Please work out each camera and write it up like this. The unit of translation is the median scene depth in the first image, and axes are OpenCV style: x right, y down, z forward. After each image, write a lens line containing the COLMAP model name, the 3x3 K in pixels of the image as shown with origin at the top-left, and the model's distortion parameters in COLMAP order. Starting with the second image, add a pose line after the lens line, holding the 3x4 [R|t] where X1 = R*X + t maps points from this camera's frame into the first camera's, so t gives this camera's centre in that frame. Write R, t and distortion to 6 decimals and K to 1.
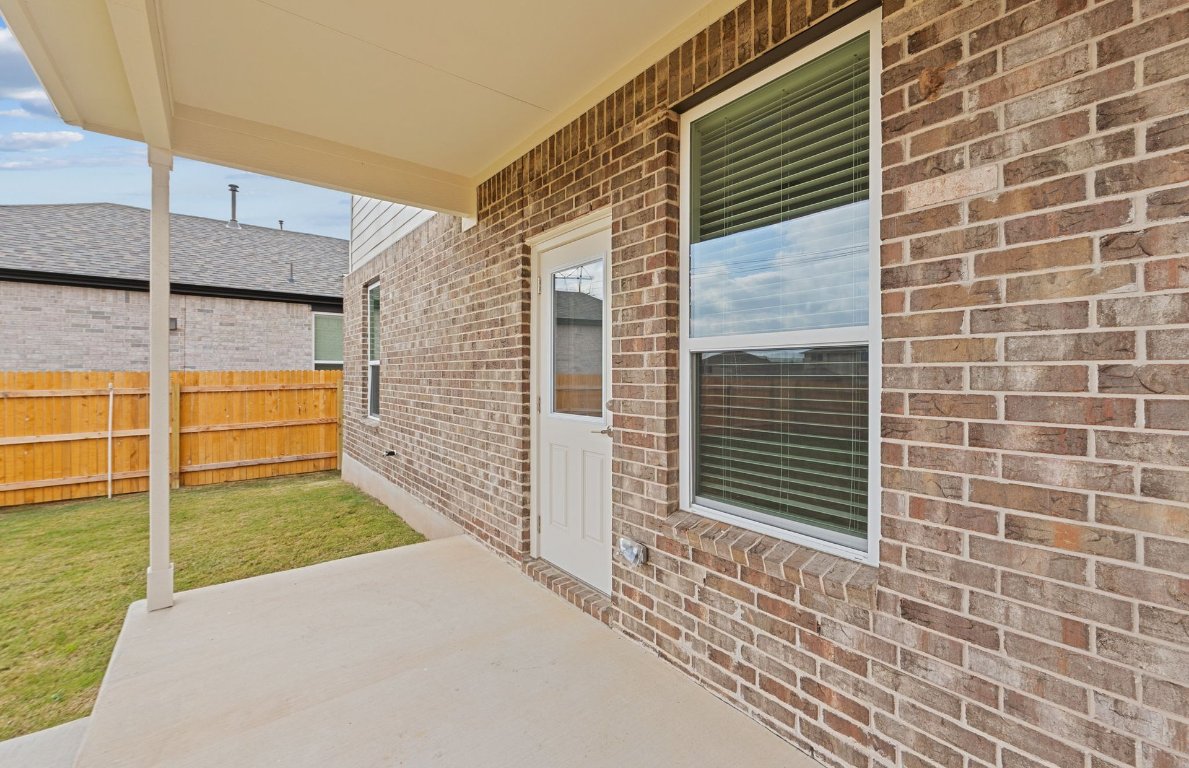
lens RADIAL K [[485.3, 0, 609.0], [0, 485.3, 373.5], [0, 0, 1]] dist [-0.007558, -0.000096]
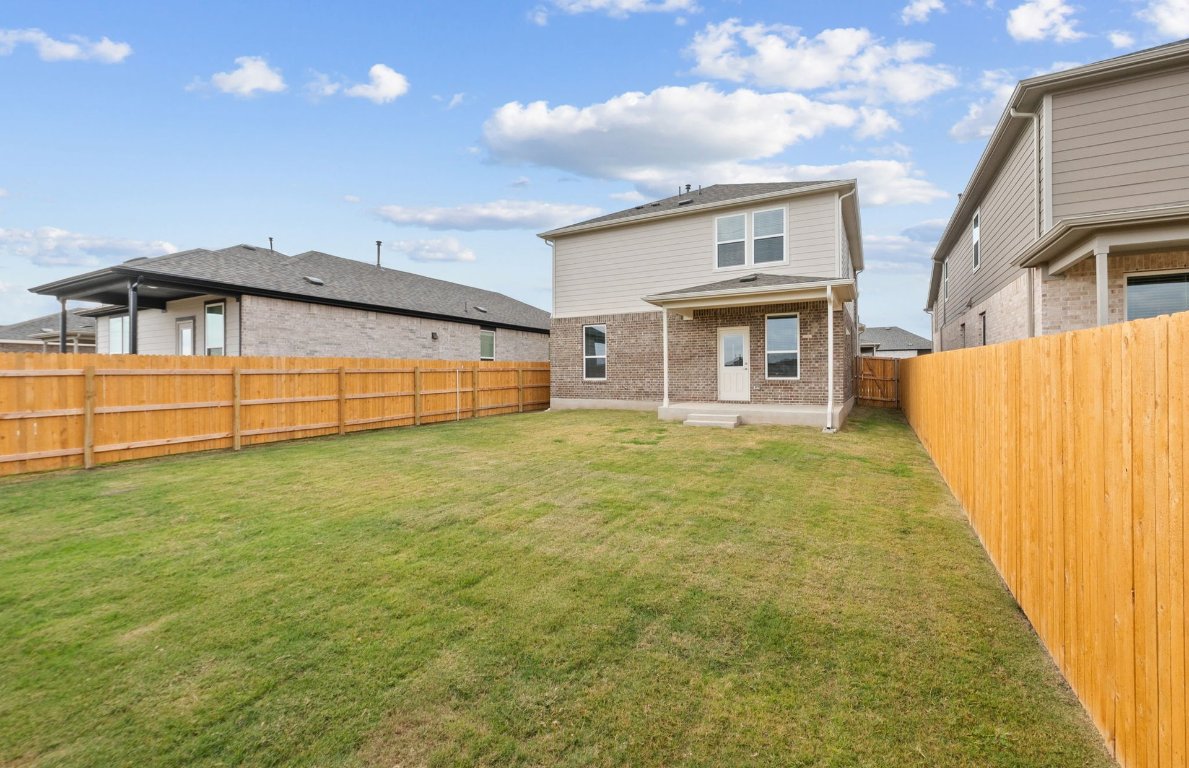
lens RADIAL K [[499.2, 0, 590.5], [0, 499.2, 374.7], [0, 0, 1]] dist [-0.000240, -0.000025]
pose [[0.932818, -0.005207, 0.360310, -3.972459], [0.006768, 0.999972, -0.003072, 0.216348], [-0.360284, 0.005304, 0.932828, -3.861482]]
